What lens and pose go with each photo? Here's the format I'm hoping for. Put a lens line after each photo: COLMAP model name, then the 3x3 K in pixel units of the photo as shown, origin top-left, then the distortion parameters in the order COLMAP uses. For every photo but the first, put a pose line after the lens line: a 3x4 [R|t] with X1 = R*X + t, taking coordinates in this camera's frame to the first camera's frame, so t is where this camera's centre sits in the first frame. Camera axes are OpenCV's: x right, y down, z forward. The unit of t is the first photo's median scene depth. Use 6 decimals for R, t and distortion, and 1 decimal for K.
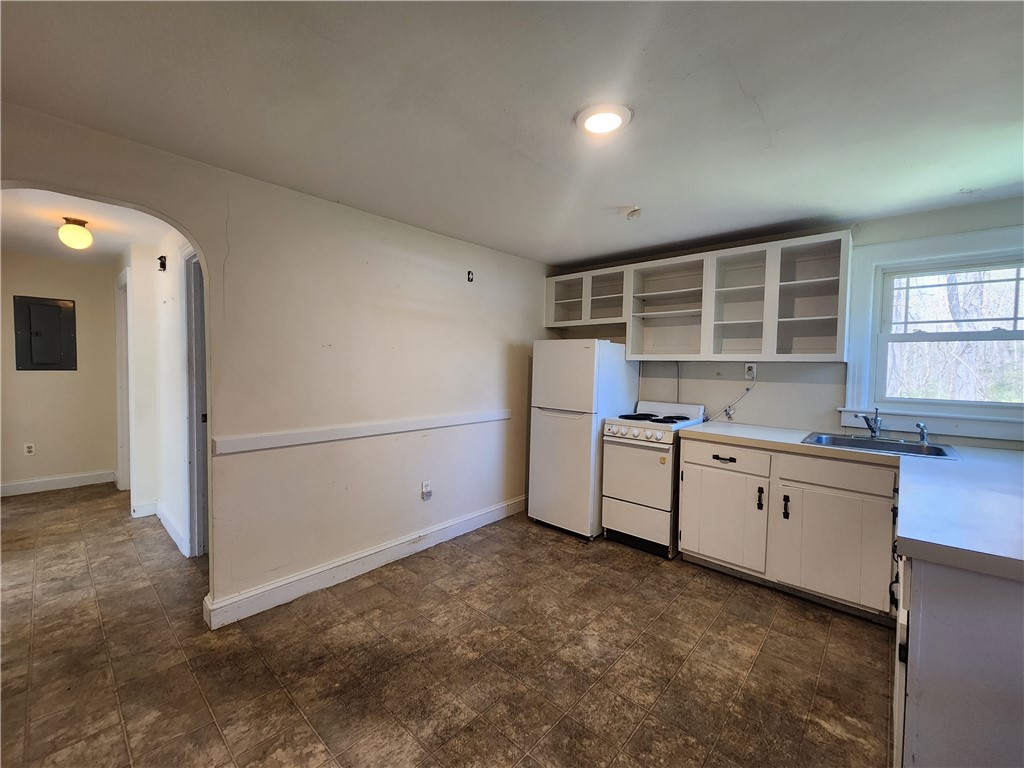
lens RADIAL K [[418.2, 0, 507.1], [0, 418.2, 382.9], [0, 0, 1]] dist [0.000841, -0.000085]
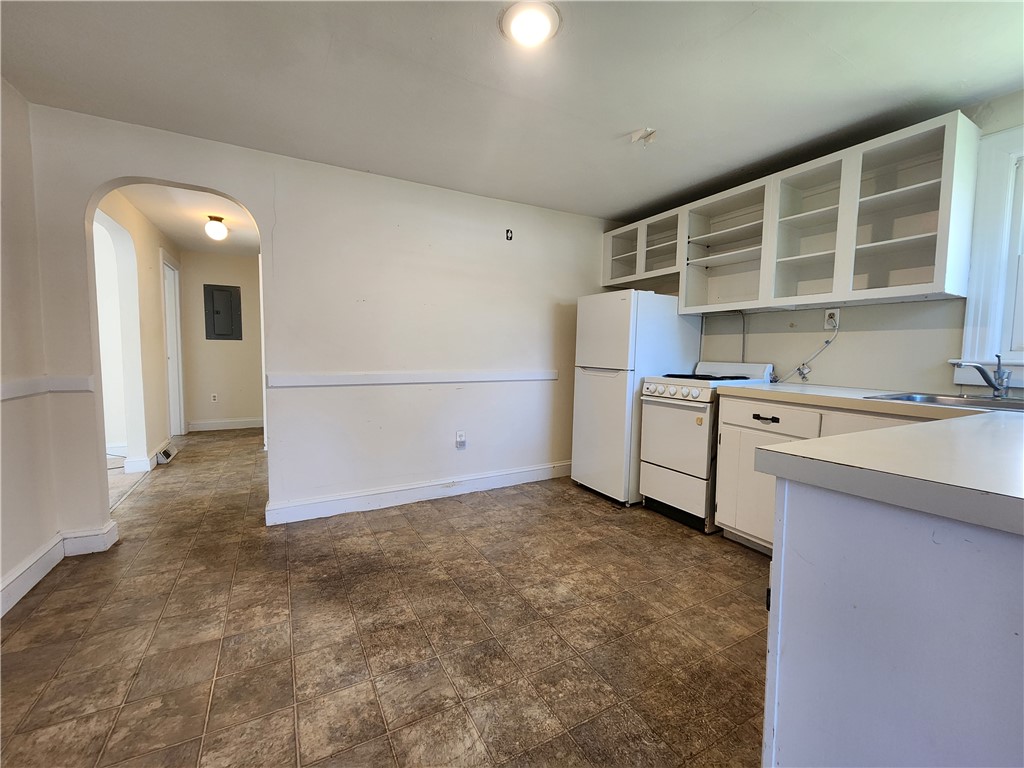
lens RADIAL K [[417.7, 0, 505.8], [0, 417.7, 381.3], [0, 0, 1]] dist [0.000811, -0.000265]
pose [[0.945846, 0.019158, -0.324048, 0.276916], [-0.010827, 0.999563, 0.027494, 0.083154], [0.324434, -0.022496, 0.945641, 0.038210]]
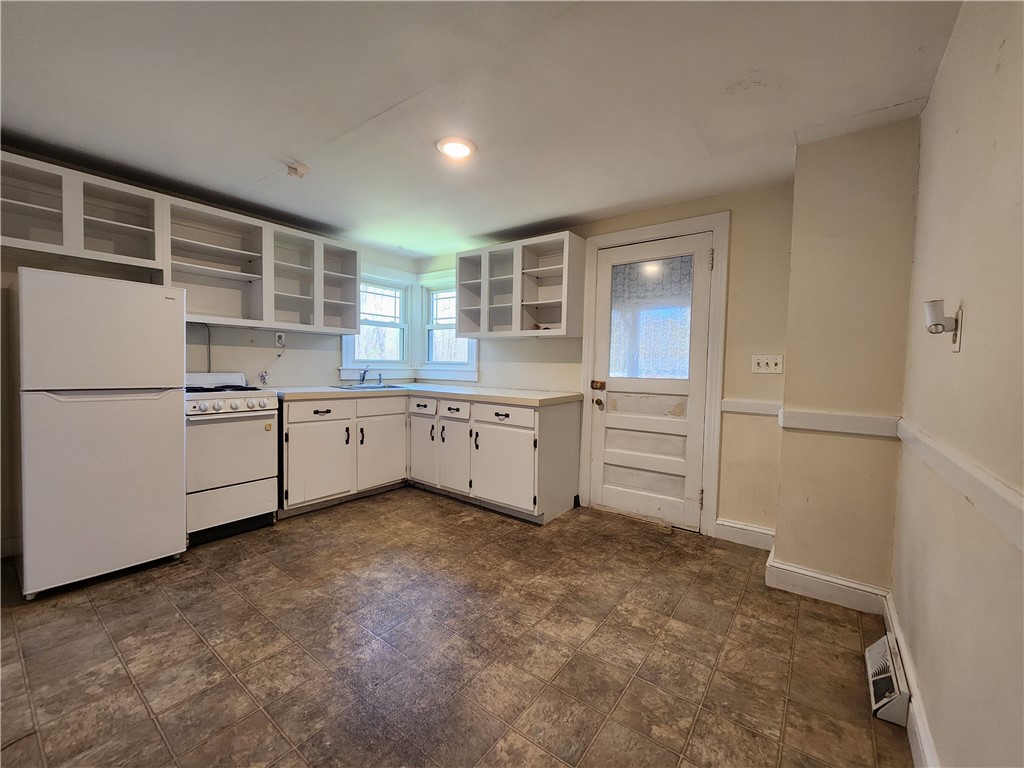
lens RADIAL K [[417.7, 0, 505.8], [0, 417.7, 381.3], [0, 0, 1]] dist [0.000811, -0.000265]
pose [[-0.084211, -0.060874, 0.994587, -0.658292], [0.016598, 0.997908, 0.062483, 0.026269], [-0.996310, 0.021770, -0.083024, 0.538853]]
